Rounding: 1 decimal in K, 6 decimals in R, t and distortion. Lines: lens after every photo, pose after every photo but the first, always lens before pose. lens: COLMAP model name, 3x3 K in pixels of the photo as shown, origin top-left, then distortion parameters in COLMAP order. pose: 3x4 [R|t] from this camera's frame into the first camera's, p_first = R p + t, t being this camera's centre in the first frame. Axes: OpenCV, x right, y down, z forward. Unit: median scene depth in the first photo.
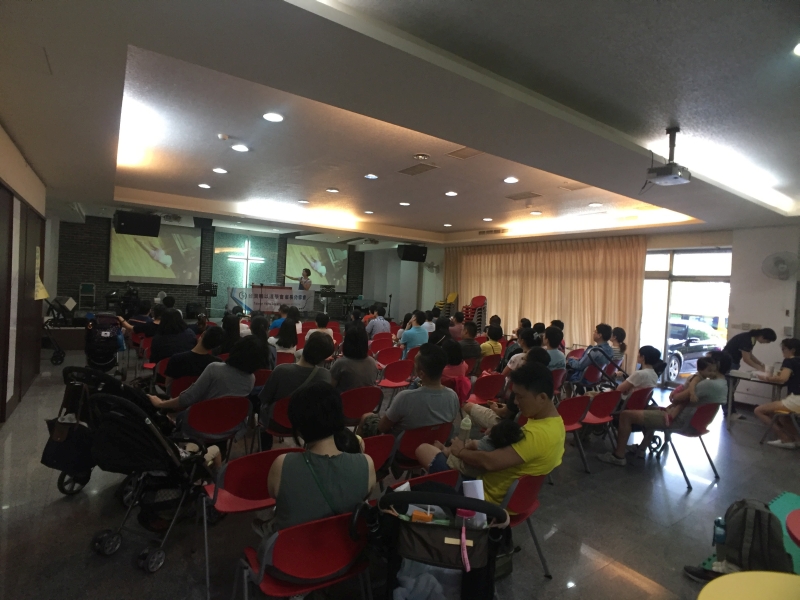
lens RADIAL K [[427.2, 0, 400.0], [0, 427.2, 300.0], [0, 0, 1]] dist [-0.005006, 0.000258]
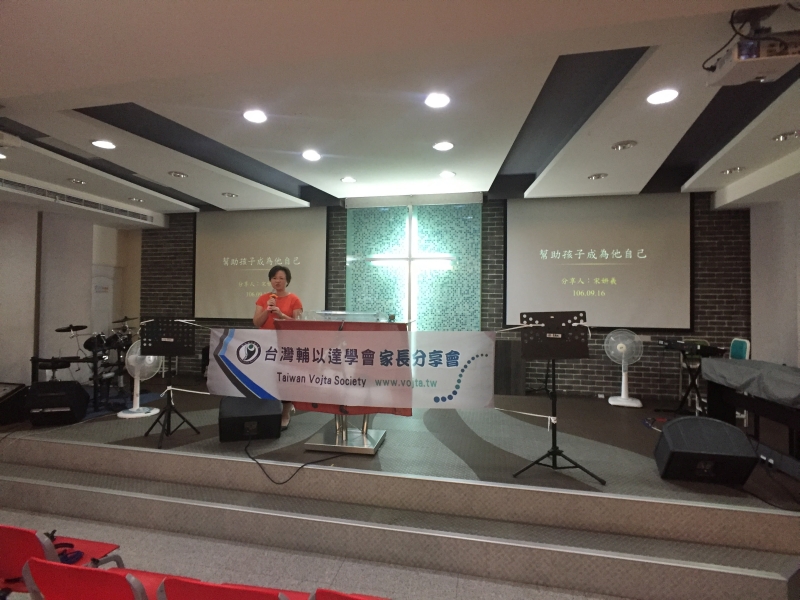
lens RADIAL K [[427.2, 0, 400.0], [0, 427.2, 300.0], [0, 0, 1]] dist [-0.005006, 0.000258]
pose [[0.682796, -0.053204, -0.728669, -0.045434], [0.005882, 0.997713, -0.067336, -0.025611], [0.730586, 0.041691, 0.681547, 0.781399]]
